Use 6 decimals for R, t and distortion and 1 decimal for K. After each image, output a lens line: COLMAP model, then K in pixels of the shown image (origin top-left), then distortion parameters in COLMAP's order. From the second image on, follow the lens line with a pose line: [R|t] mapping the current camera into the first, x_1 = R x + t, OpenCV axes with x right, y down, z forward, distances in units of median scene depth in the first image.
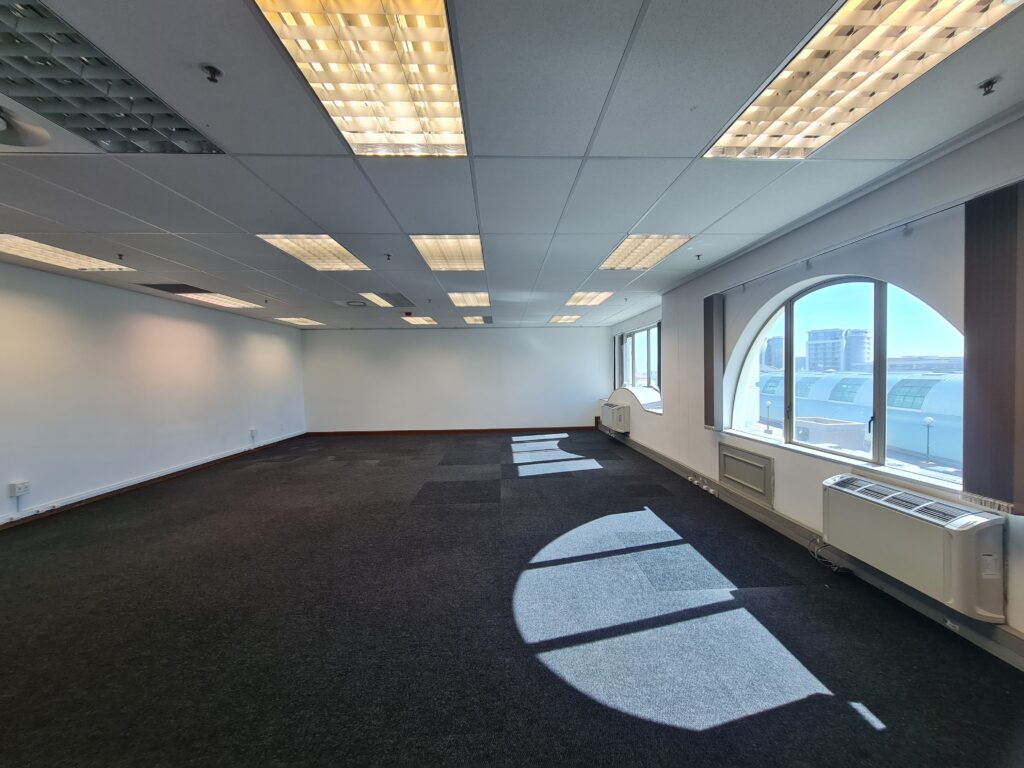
lens RADIAL K [[420.3, 0, 522.2], [0, 420.3, 382.8], [0, 0, 1]] dist [-0.002798, -0.000381]
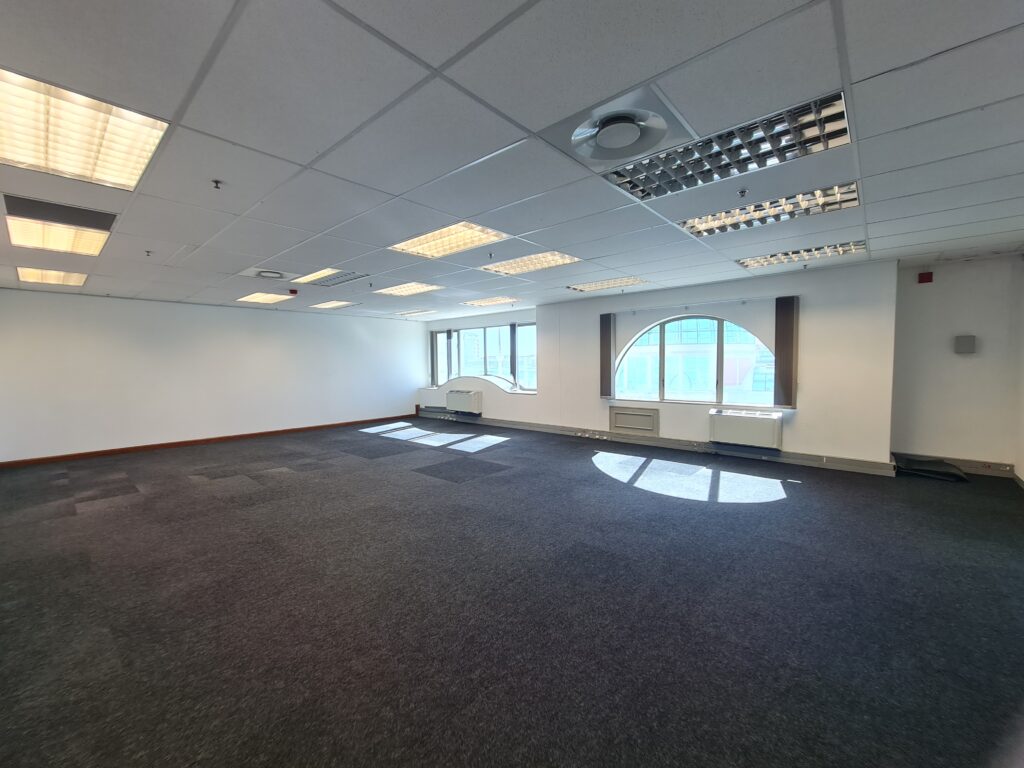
lens RADIAL K [[420.3, 0, 522.2], [0, 420.3, 382.8], [0, 0, 1]] dist [-0.002798, -0.000381]
pose [[0.690796, -0.028221, 0.722498, -1.107644], [0.017657, 0.999598, 0.022162, 0.014778], [-0.722834, -0.002552, 0.691017, 0.166875]]
